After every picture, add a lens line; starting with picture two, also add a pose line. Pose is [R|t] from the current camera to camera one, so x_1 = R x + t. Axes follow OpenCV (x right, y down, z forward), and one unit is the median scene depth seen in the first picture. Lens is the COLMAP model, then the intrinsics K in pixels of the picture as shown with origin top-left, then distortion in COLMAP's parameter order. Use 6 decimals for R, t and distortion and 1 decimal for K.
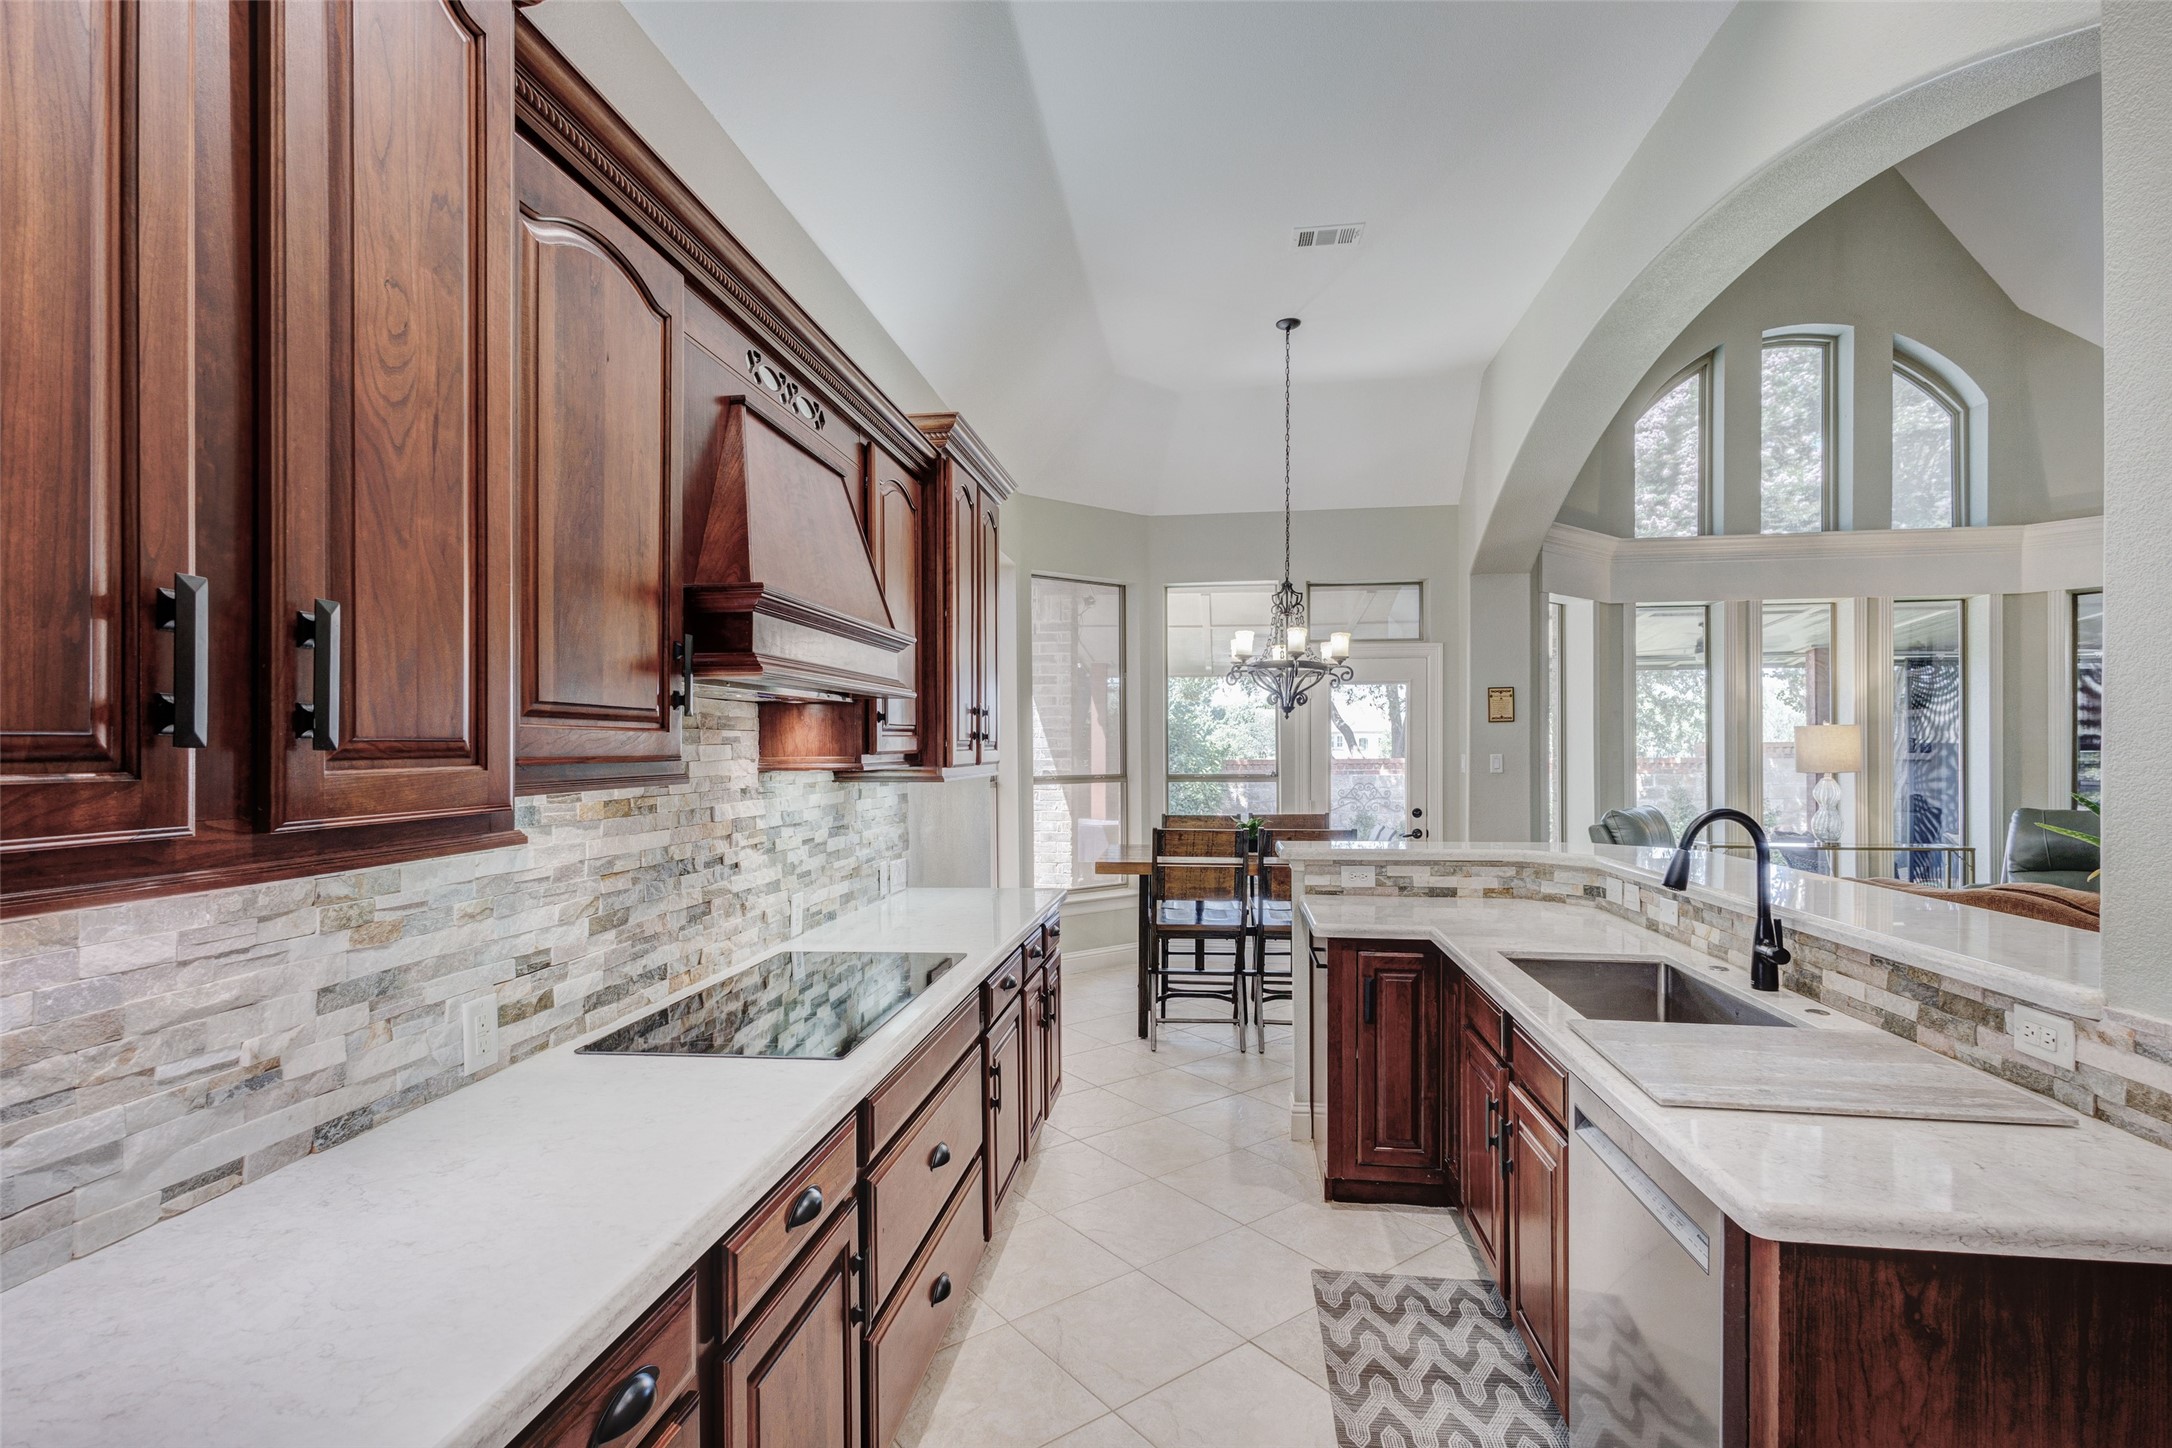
lens RADIAL K [[1004.9, 0, 1082.4], [0, 1004.9, 750.4], [0, 0, 1]] dist [-0.011374, 0.020620]
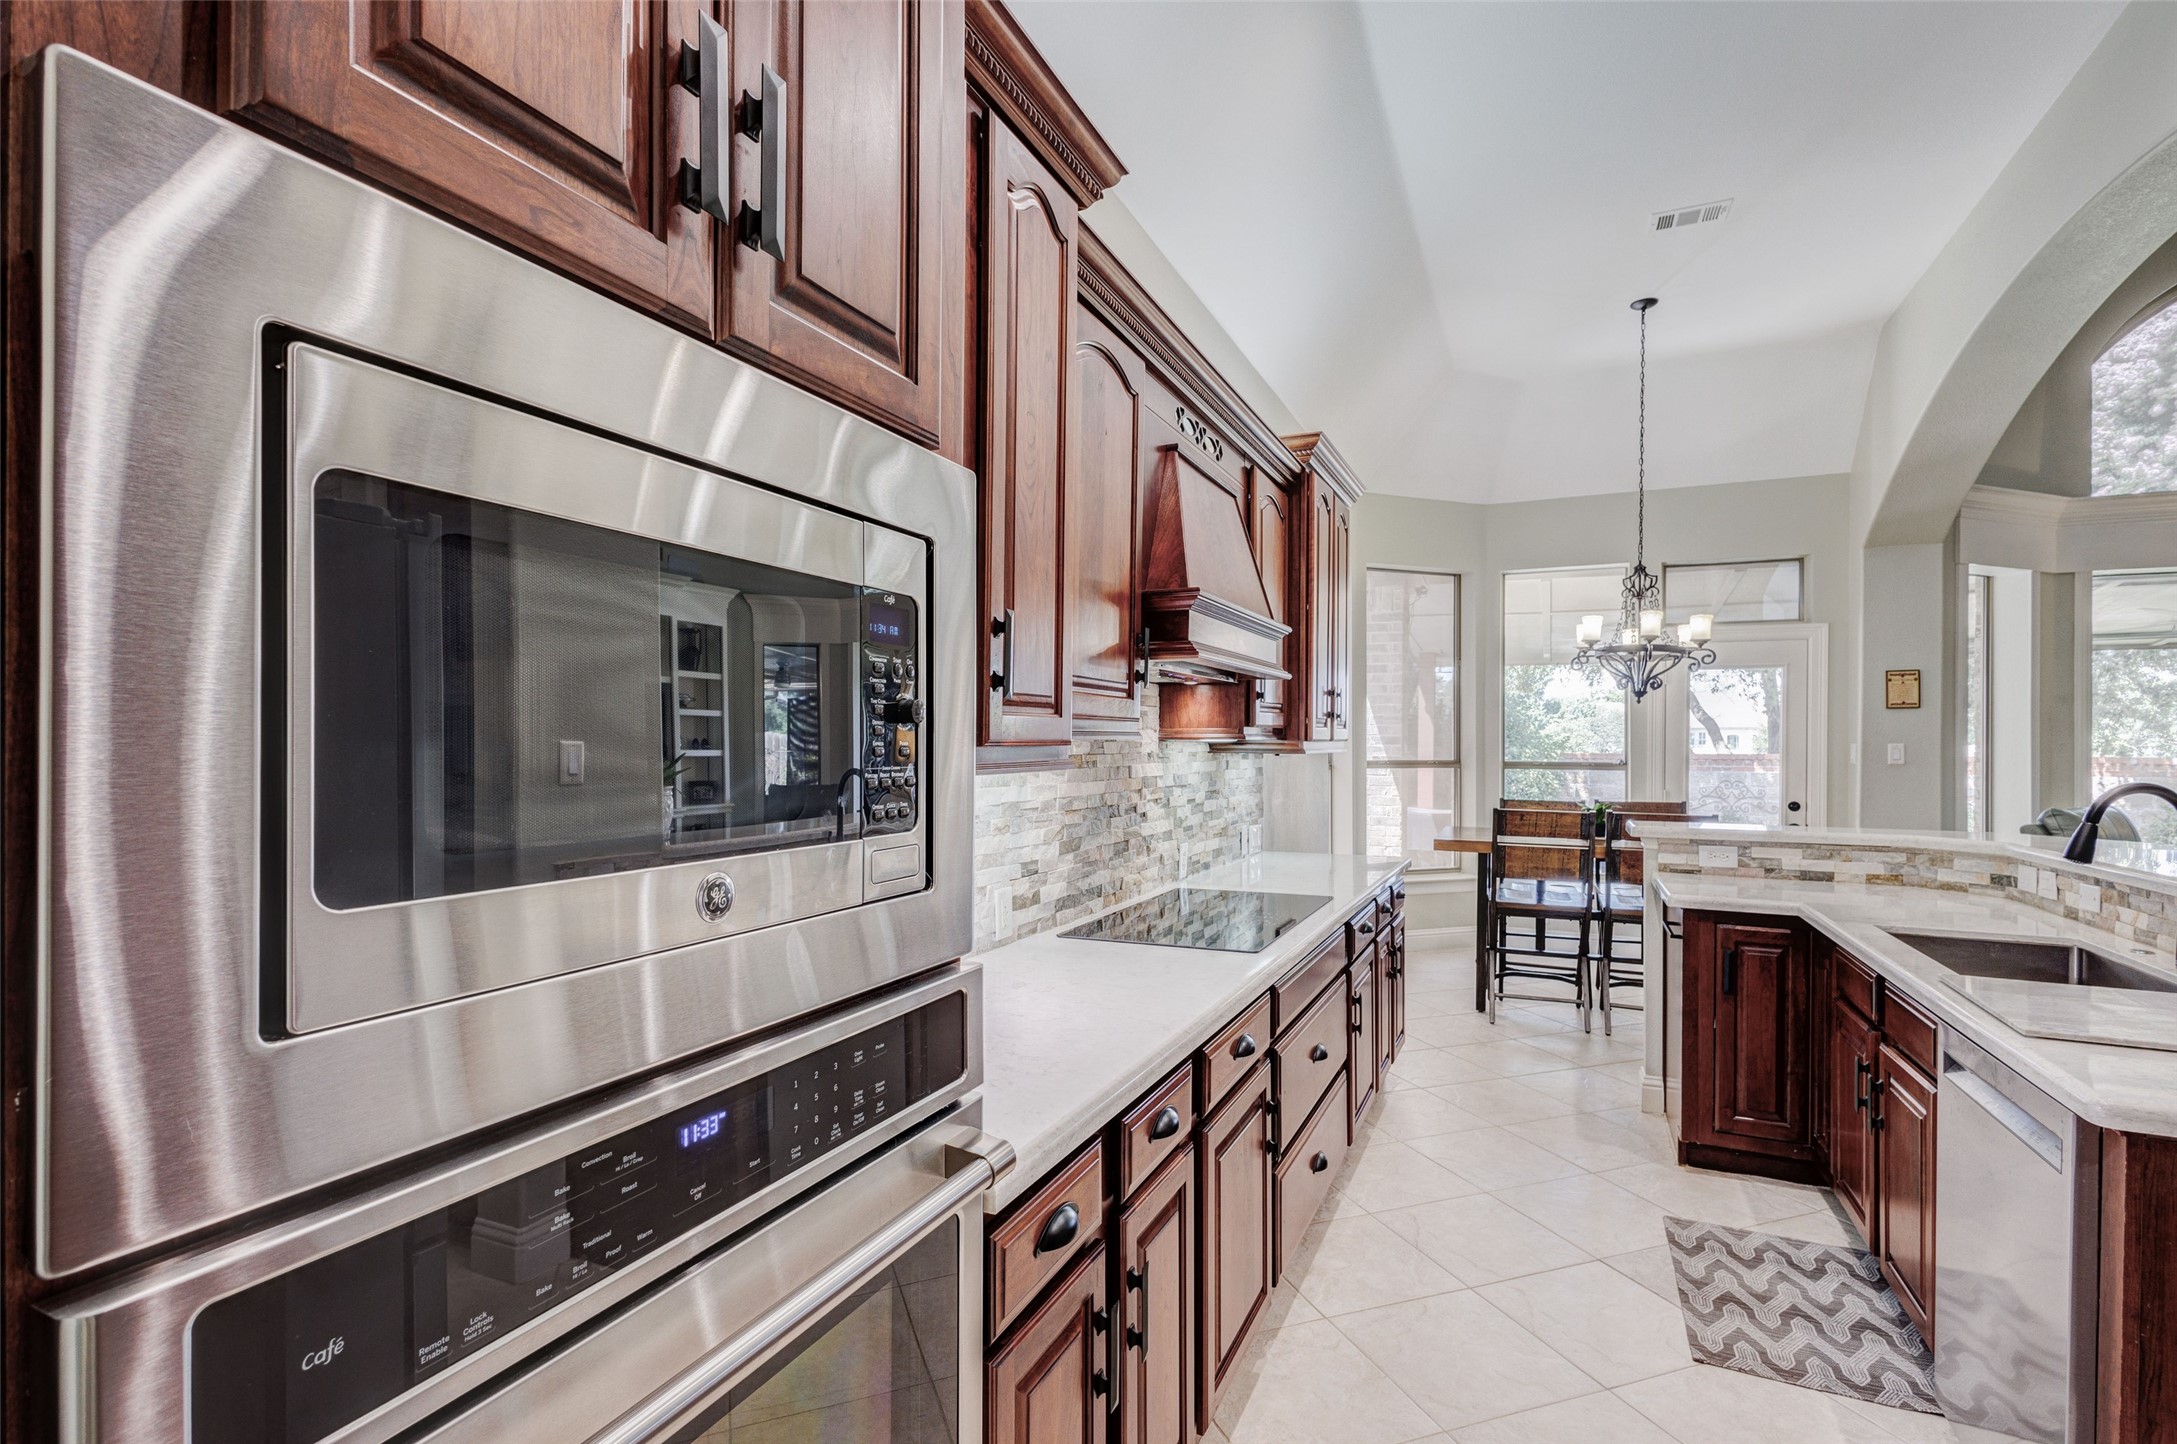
lens RADIAL K [[997.8, 0, 1088.4], [0, 997.8, 736.9], [0, 0, 1]] dist [0.003743, -0.001198]
pose [[0.955272, 0.009230, -0.295585, -0.037793], [-0.011252, 0.999923, -0.005138, 0.020714], [0.295515, 0.008234, 0.955303, -0.163208]]
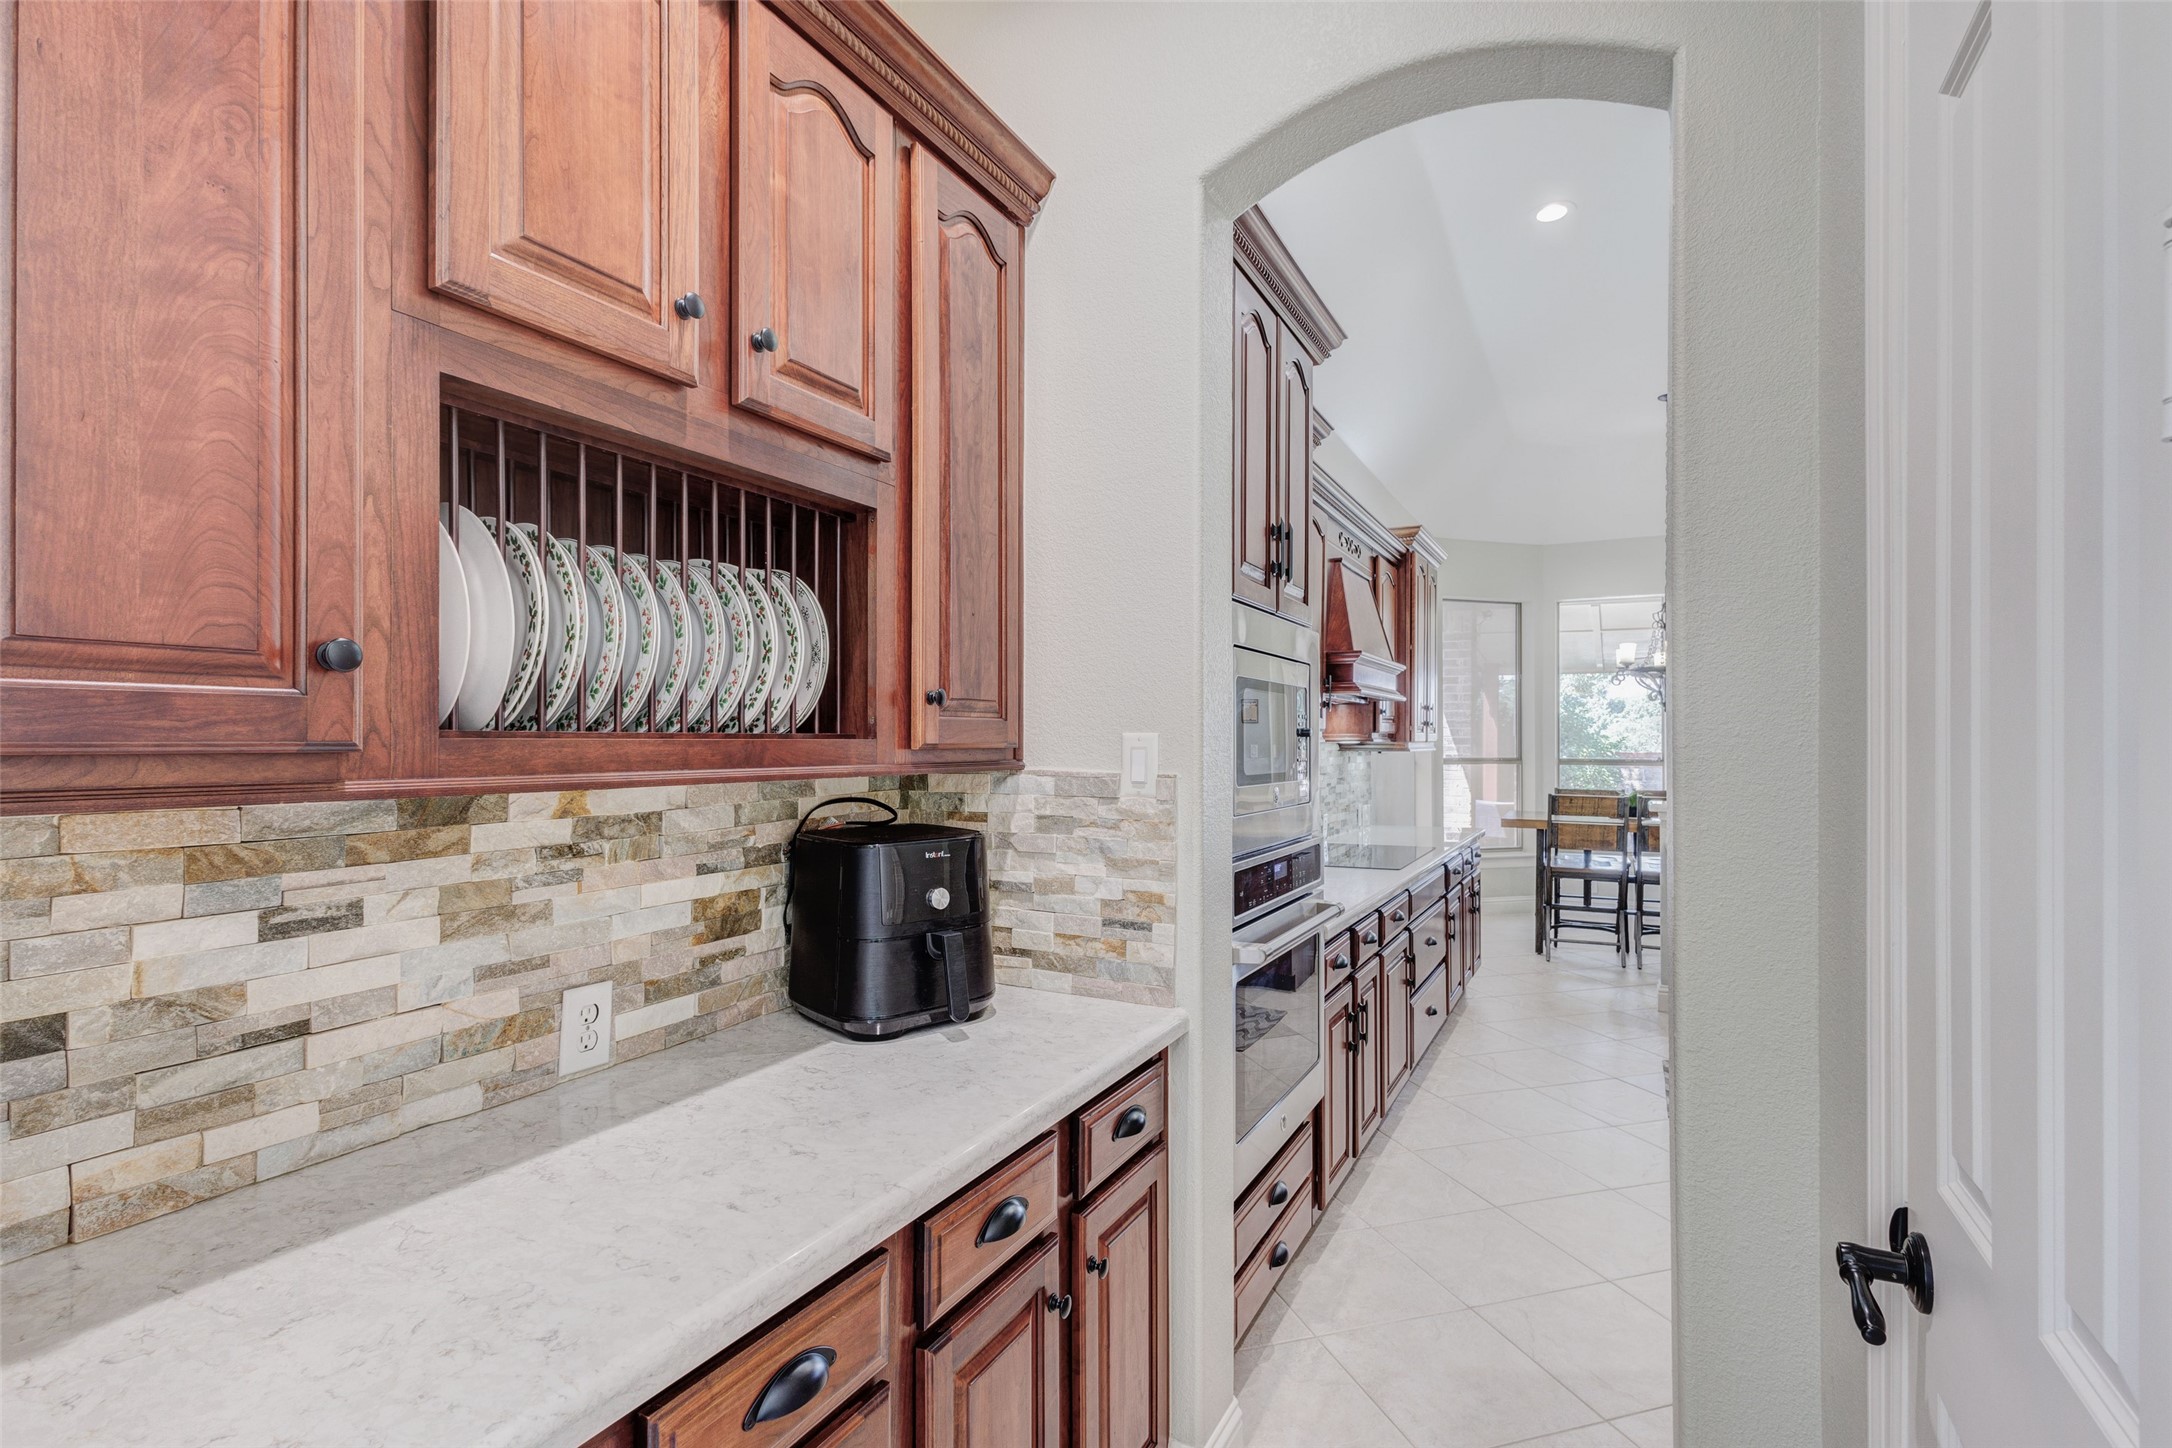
lens RADIAL K [[995.5, 0, 1085.9], [0, 995.5, 738.8], [0, 0, 1]] dist [0.003743, -0.001198]
pose [[0.937633, 0.005290, -0.347585, -0.069968], [-0.007293, 0.999963, -0.004454, 0.022342], [0.347549, 0.006711, 0.937638, -0.687842]]
